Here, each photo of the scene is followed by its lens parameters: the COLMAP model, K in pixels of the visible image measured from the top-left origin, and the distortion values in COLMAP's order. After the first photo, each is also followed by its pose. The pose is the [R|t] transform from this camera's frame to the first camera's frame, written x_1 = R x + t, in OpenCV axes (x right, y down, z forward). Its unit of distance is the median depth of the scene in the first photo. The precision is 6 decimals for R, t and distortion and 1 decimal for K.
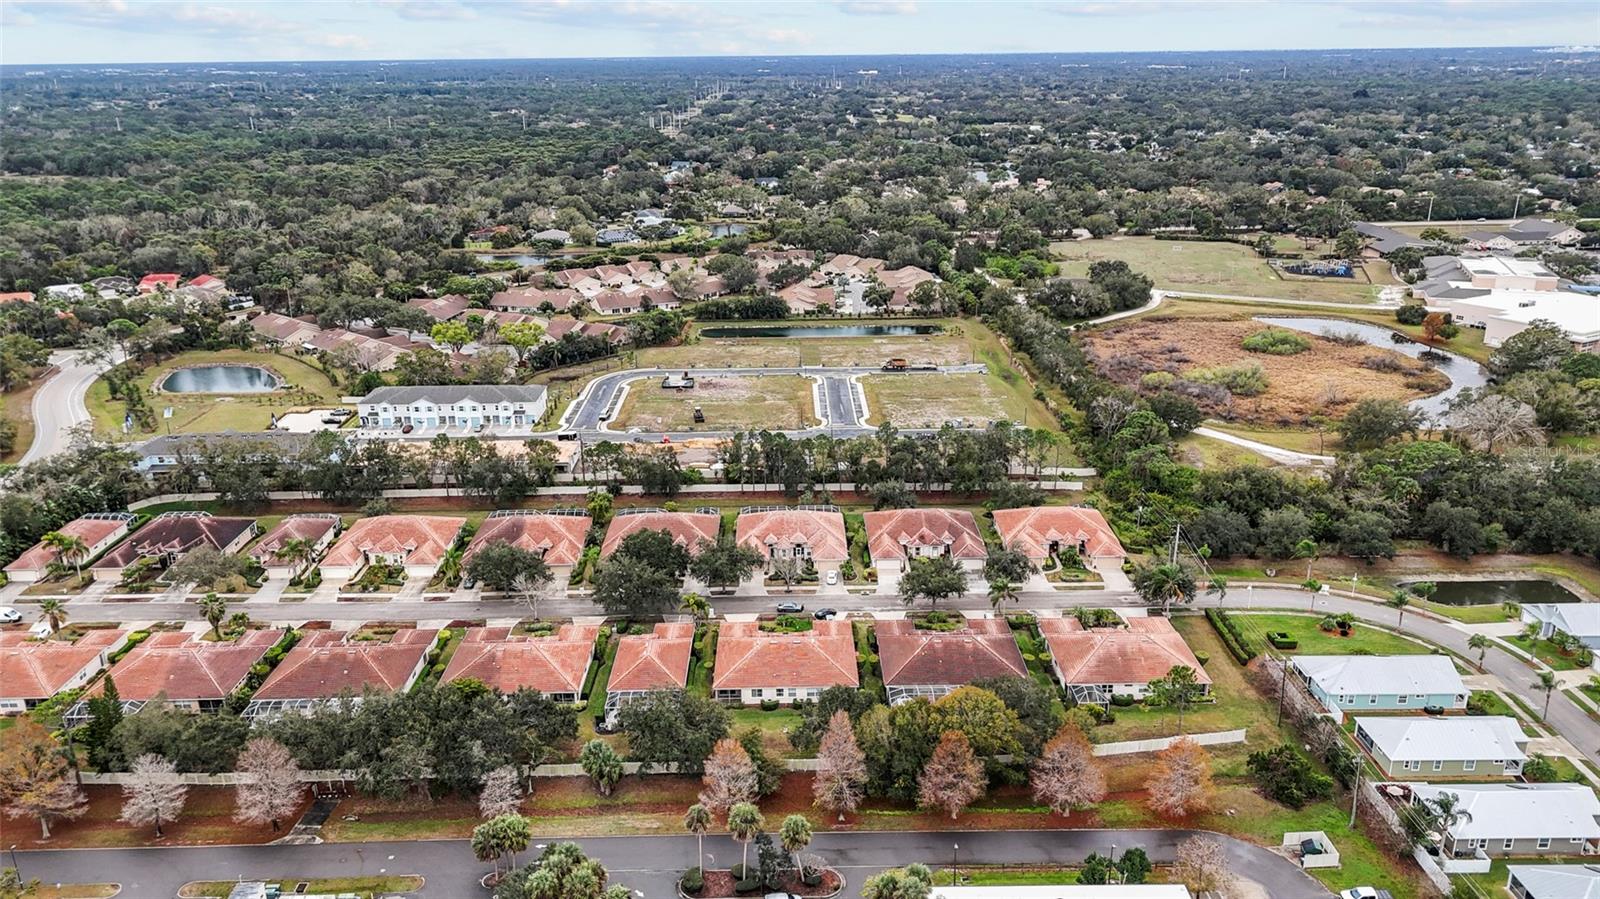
lens RADIAL K [[1182.6, 0, 799.6], [0, 1182.6, 449.6], [0, 0, 1]] dist [0.006033, -0.002693]
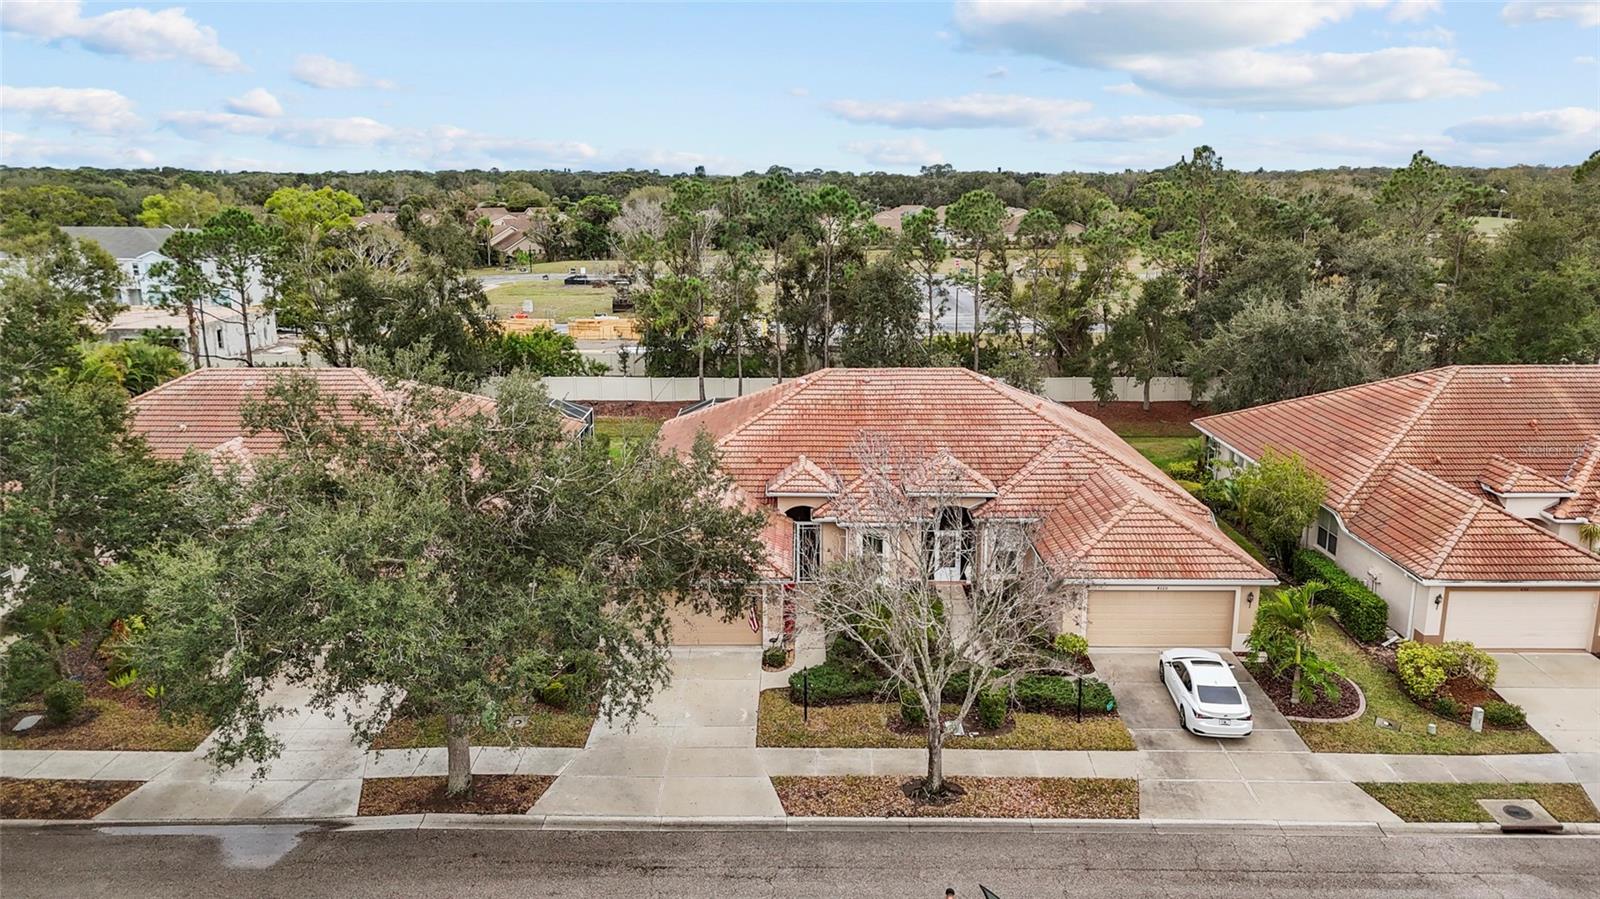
lens RADIAL K [[1182.6, 0, 802.7], [0, 1182.6, 448.2], [0, 0, 1]] dist [0.006033, -0.002693]
pose [[0.999824, 0.012661, -0.013857, -0.022705], [-0.014212, 0.992885, -0.118228, 0.096869], [0.012262, 0.118404, 0.992890, 0.857486]]
